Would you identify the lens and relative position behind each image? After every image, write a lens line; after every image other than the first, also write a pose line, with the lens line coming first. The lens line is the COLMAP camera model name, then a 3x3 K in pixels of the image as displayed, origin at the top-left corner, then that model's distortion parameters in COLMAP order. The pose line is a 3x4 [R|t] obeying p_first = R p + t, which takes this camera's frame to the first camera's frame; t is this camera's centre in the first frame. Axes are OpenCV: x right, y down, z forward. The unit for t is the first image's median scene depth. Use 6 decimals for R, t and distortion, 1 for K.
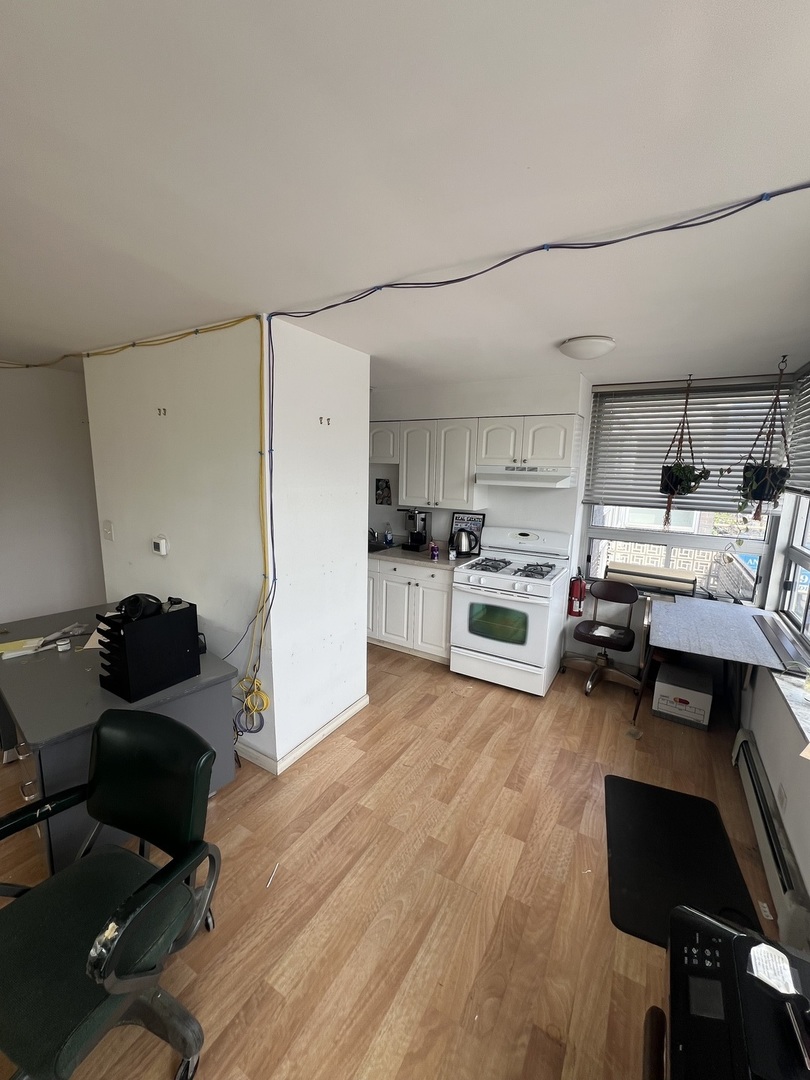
lens RADIAL K [[436.6, 0, 402.0], [0, 436.6, 541.2], [0, 0, 1]] dist [0.001340, 0.000067]
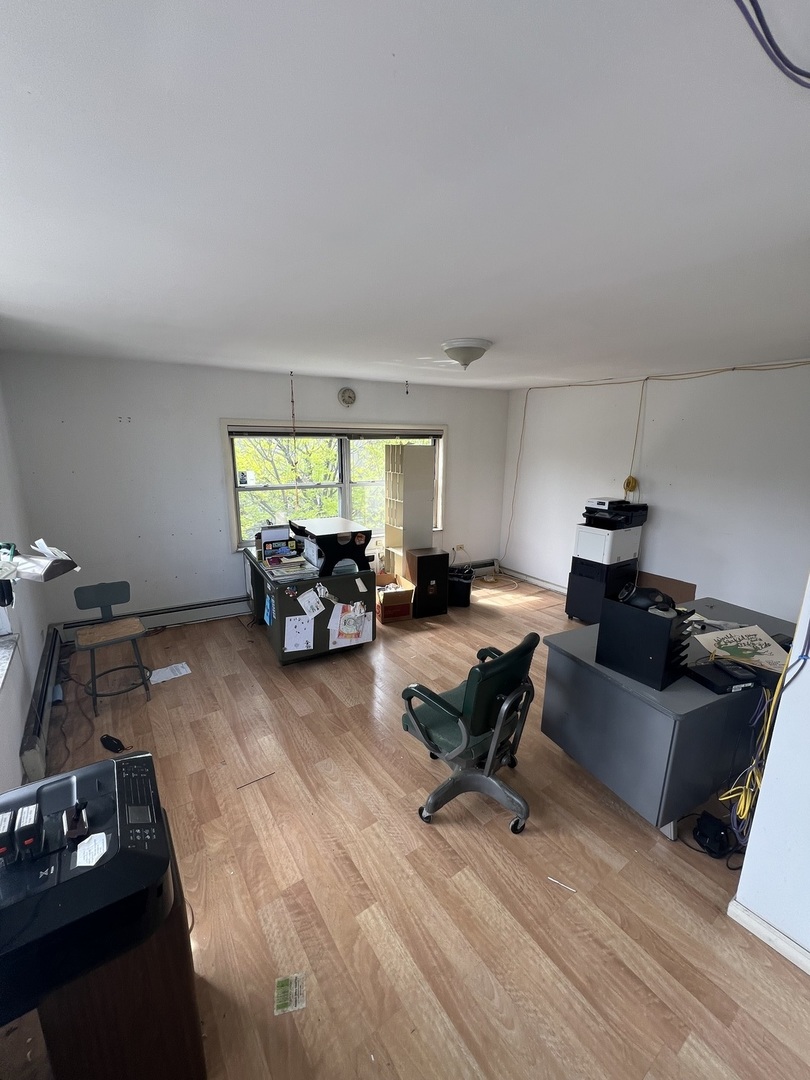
lens RADIAL K [[436.6, 0, 401.2], [0, 436.6, 541.2], [0, 0, 1]] dist [0.001340, 0.000067]
pose [[-0.415903, 0.174843, -0.892443, 0.680212], [-0.171806, 0.948566, 0.265905, -0.188035], [0.893033, 0.263918, -0.364472, 0.955501]]
